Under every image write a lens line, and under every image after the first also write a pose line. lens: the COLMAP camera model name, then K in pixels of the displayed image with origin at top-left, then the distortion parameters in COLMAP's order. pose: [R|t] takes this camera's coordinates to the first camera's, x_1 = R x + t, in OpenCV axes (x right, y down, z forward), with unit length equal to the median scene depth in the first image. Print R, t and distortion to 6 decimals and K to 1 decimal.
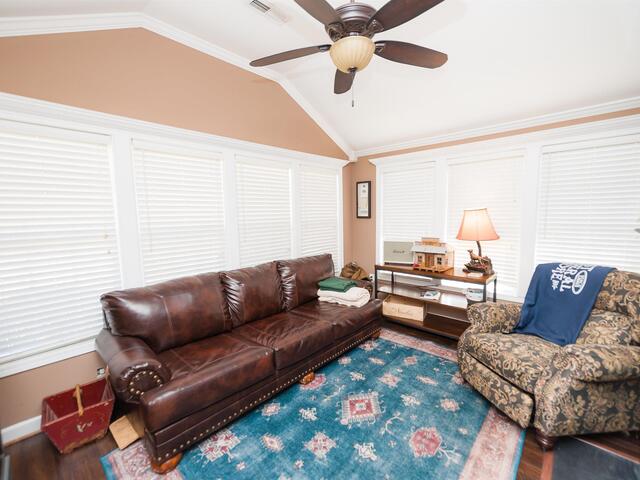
lens RADIAL K [[282.4, 0, 320.0], [0, 282.4, 240.0], [0, 0, 1]] dist [0.032675, -0.012903]
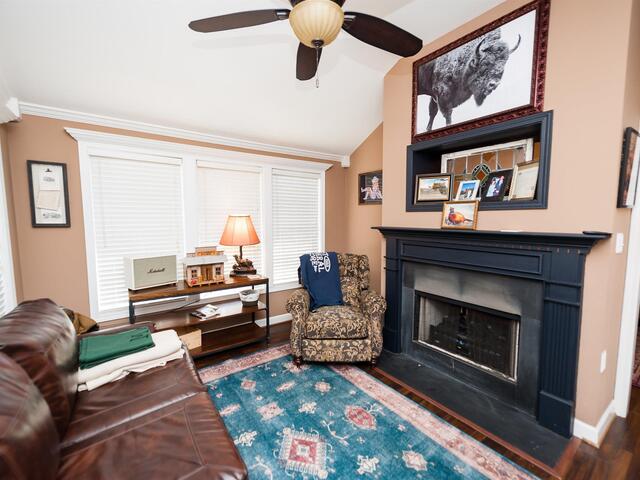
lens RADIAL K [[284.1, 0, 318.1], [0, 284.1, 243.3], [0, 0, 1]] dist [0.000842, -0.000084]
pose [[0.195893, -0.066887, 0.978342, -0.588890], [0.097703, 0.994038, 0.048397, -0.040010], [-0.975746, 0.086106, 0.201260, 0.722723]]
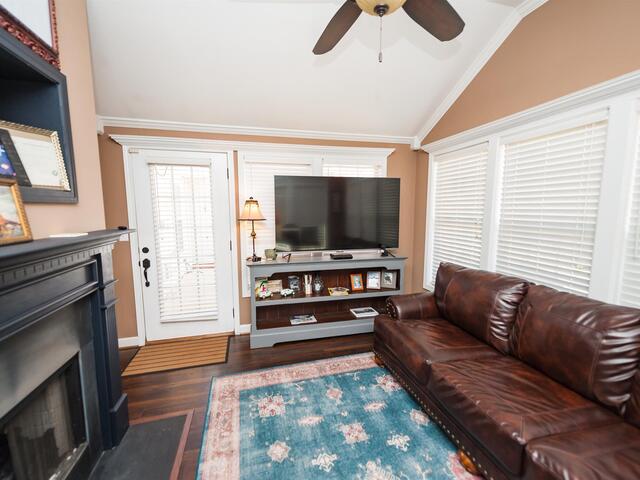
lens RADIAL K [[282.4, 0, 320.0], [0, 282.4, 240.0], [0, 0, 1]] dist [0.032675, -0.012903]
pose [[-0.526687, 0.111610, -0.842701, 0.706055], [-0.074566, 0.981456, 0.176591, -0.116224], [0.846783, 0.155845, -0.508597, 1.079591]]
